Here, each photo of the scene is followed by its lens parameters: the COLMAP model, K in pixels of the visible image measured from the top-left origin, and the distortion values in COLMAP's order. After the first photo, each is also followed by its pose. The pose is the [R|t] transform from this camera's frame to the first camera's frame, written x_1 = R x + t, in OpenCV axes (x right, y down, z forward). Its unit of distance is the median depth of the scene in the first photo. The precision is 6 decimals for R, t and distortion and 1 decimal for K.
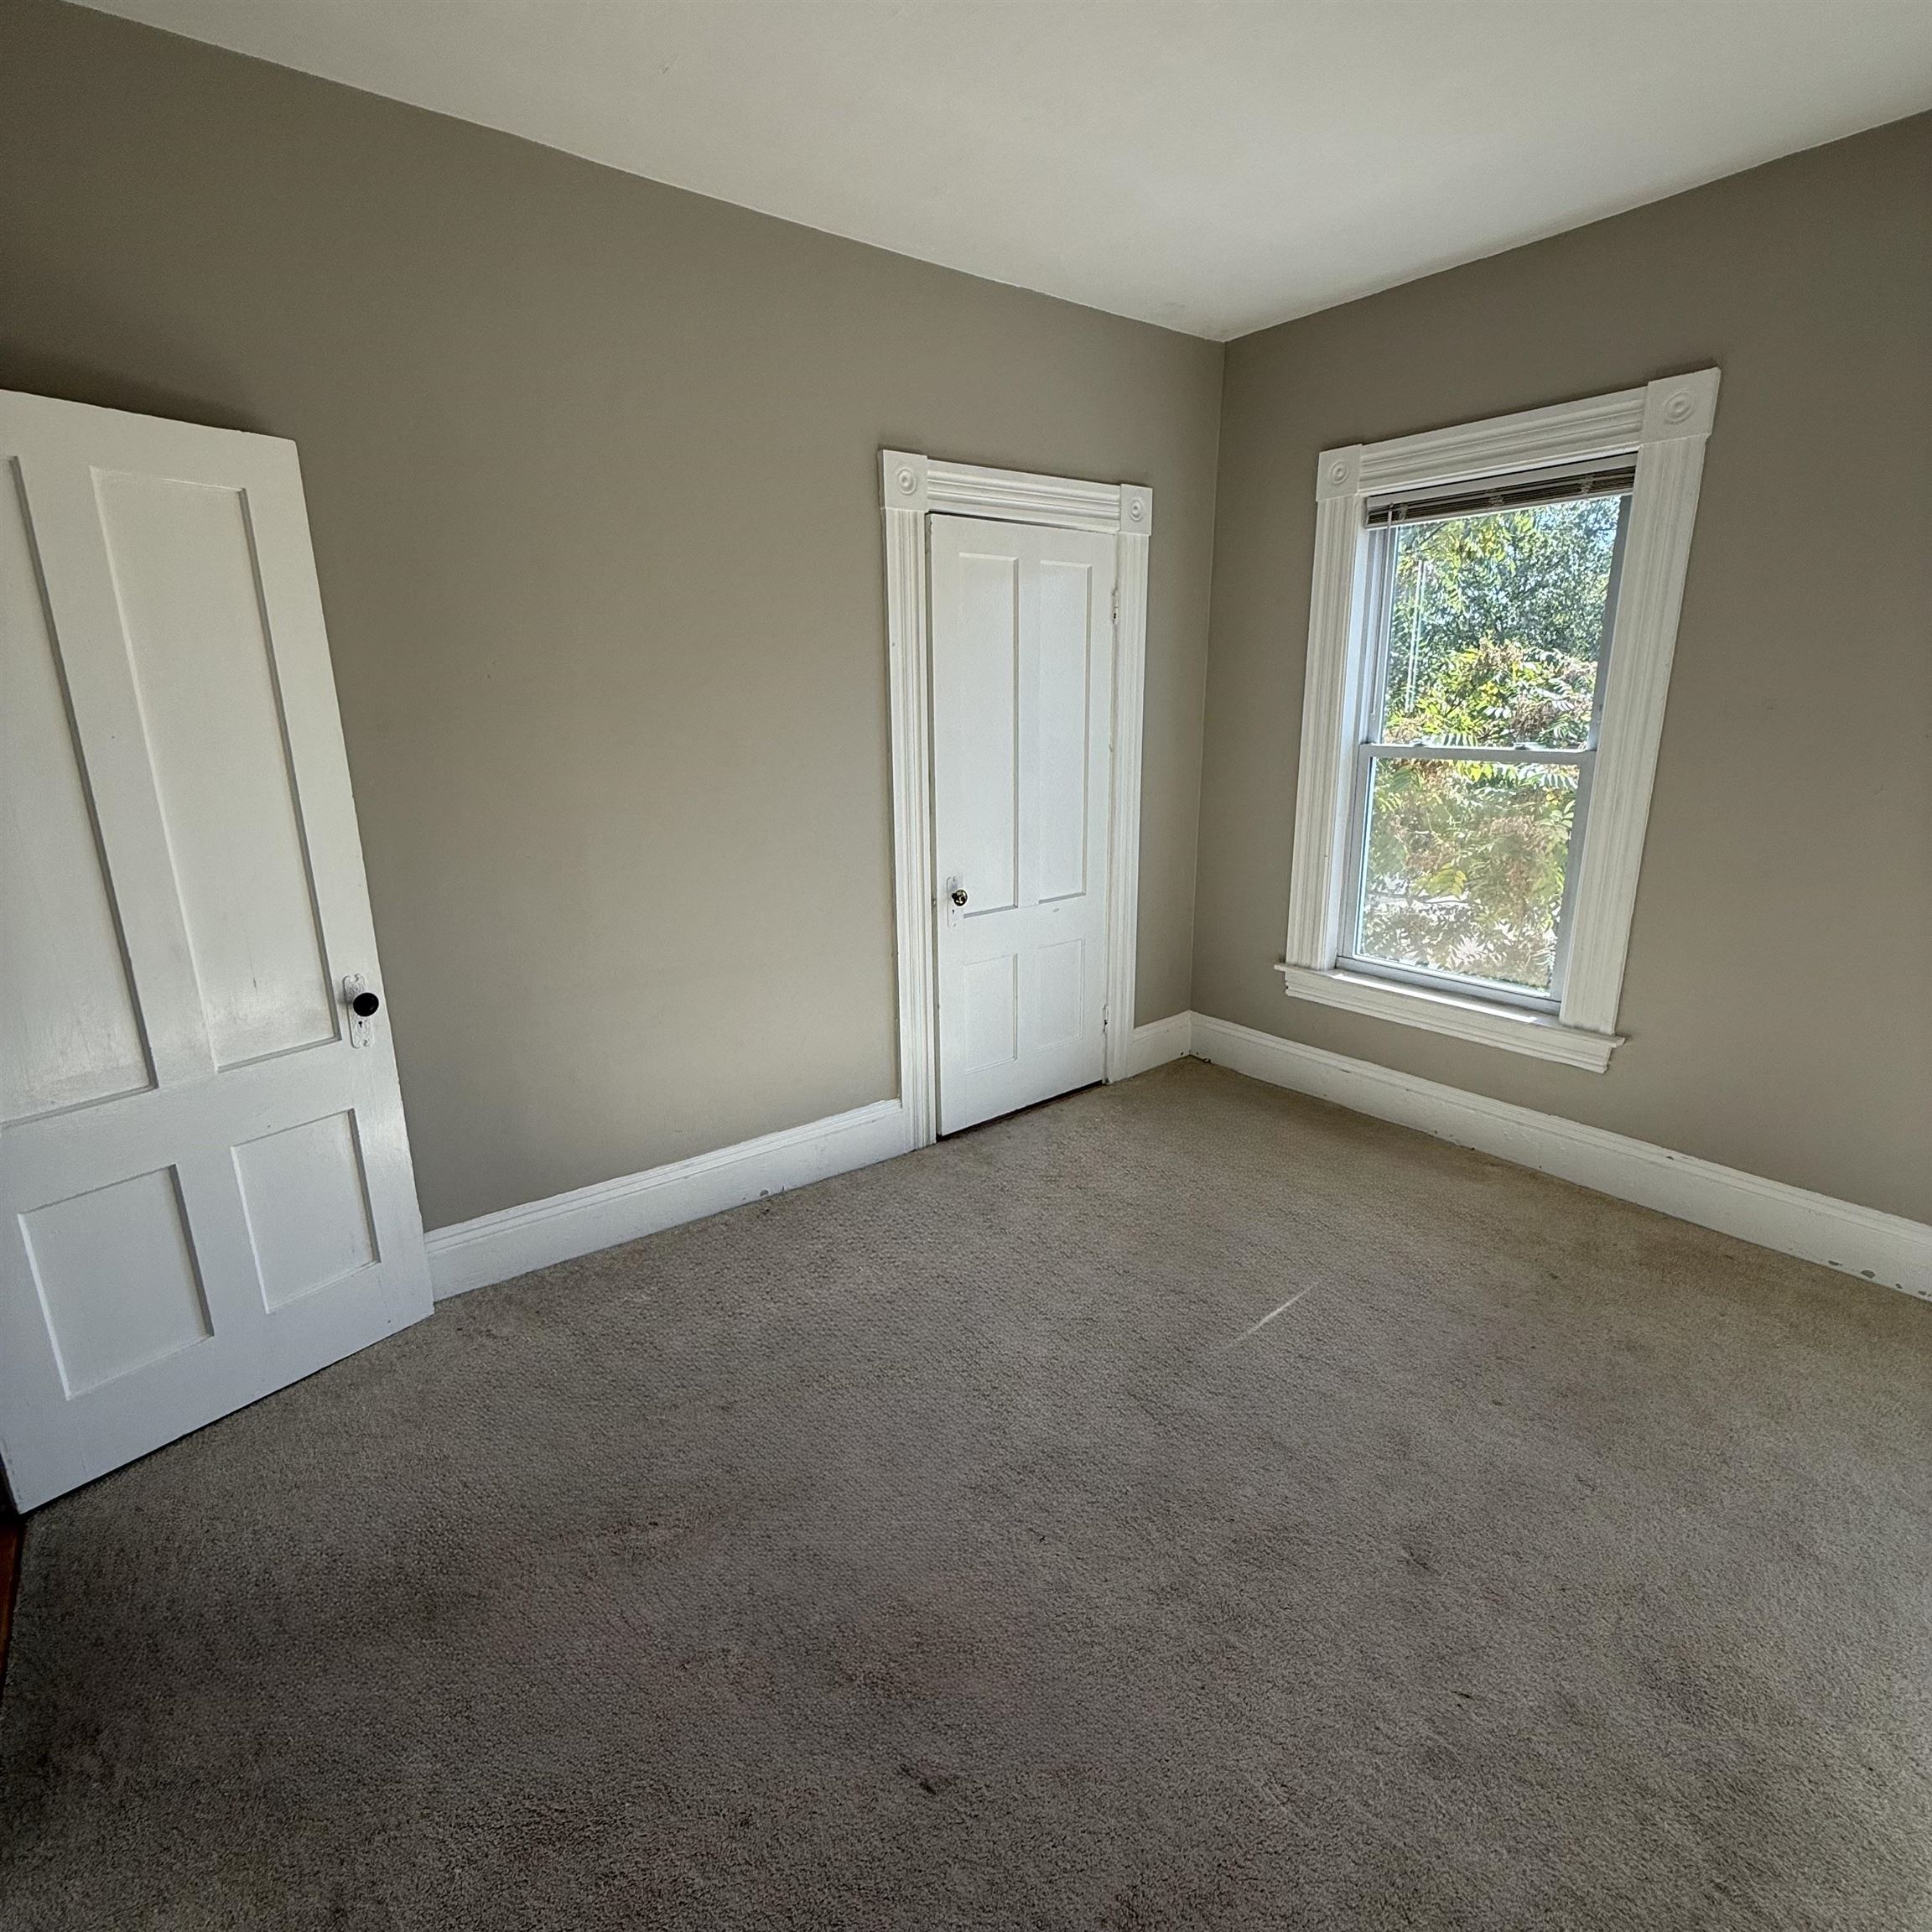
lens RADIAL K [[1023.6, 0, 966.0], [0, 1023.6, 959.1], [0, 0, 1]] dist [0.002984, -0.002574]
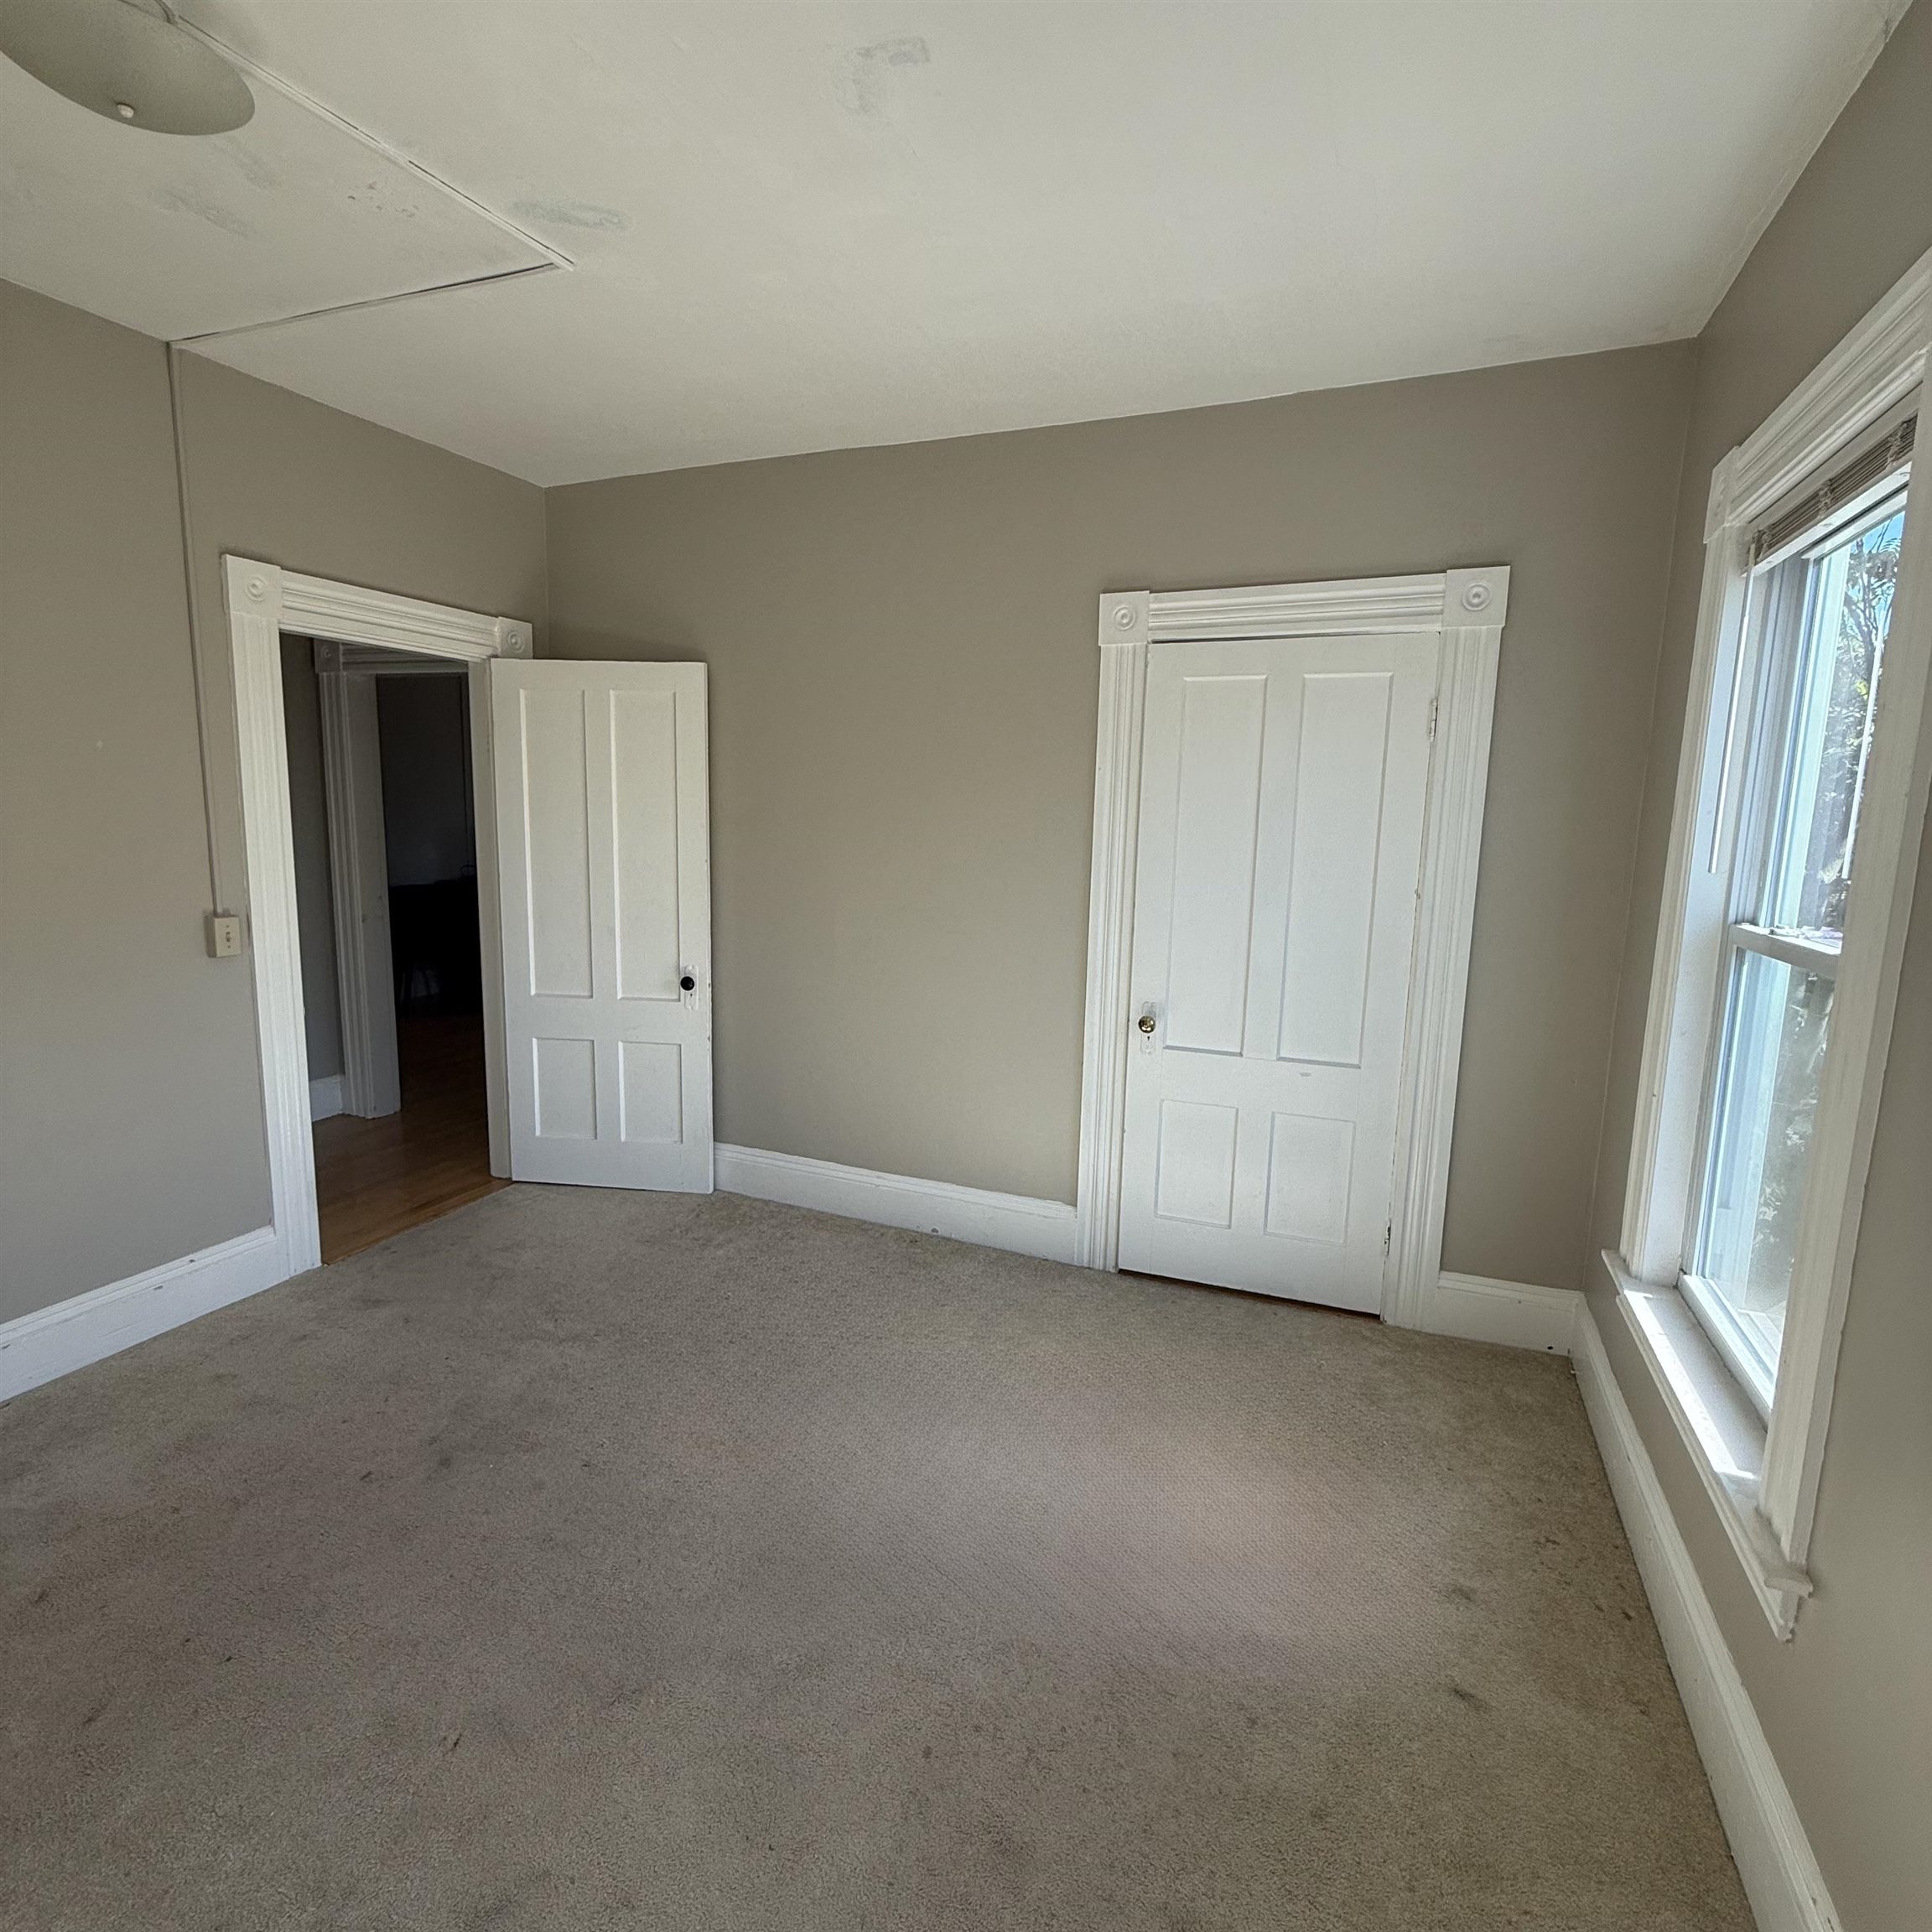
lens RADIAL K [[1023.6, 0, 966.0], [0, 1023.6, 959.1], [0, 0, 1]] dist [0.002984, -0.002574]
pose [[0.492600, 0.147530, -0.857659, 0.718808], [-0.249021, 0.968212, 0.023520, -0.098721], [0.833867, 0.201989, 0.513680, 0.348376]]
